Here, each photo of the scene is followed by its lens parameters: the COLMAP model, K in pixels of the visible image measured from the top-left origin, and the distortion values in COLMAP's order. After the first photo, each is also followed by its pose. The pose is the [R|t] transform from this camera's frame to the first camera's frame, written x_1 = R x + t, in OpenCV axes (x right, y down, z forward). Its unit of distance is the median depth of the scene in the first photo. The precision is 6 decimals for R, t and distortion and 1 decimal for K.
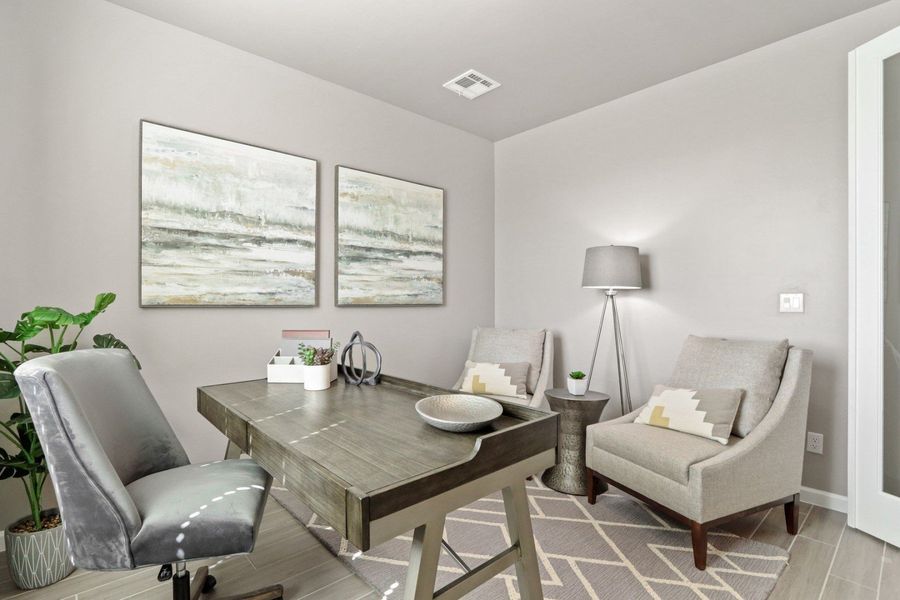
lens RADIAL K [[436.1, 0, 445.9], [0, 436.1, 302.2], [0, 0, 1]] dist [-0.011185, -0.000296]
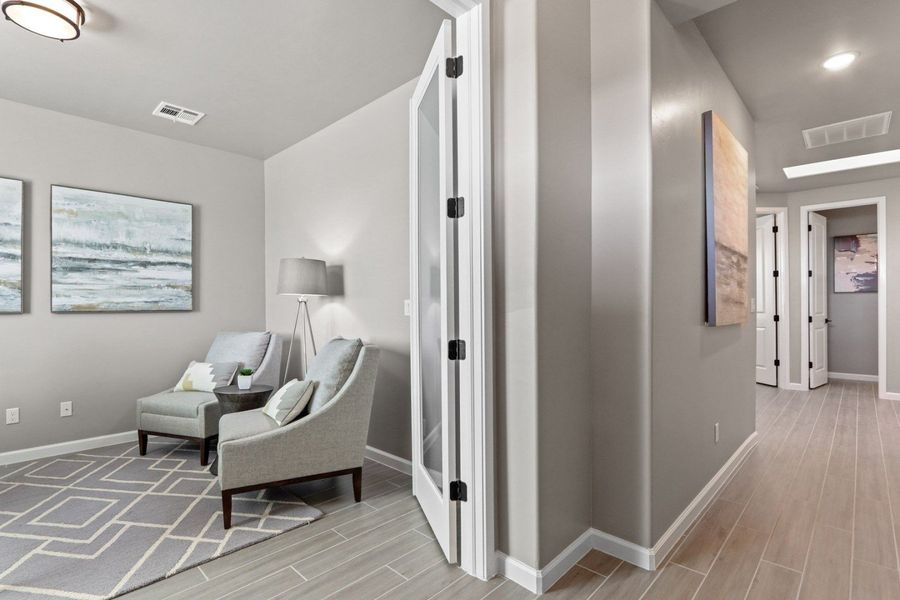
lens RADIAL K [[436.1, 0, 446.5], [0, 436.1, 304.3], [0, 0, 1]] dist [-0.011185, -0.000296]
pose [[0.997579, -0.004064, 0.069421, 0.639849], [0.004439, 0.999976, -0.005245, -0.001408], [-0.069398, 0.005540, 0.997574, -0.148535]]
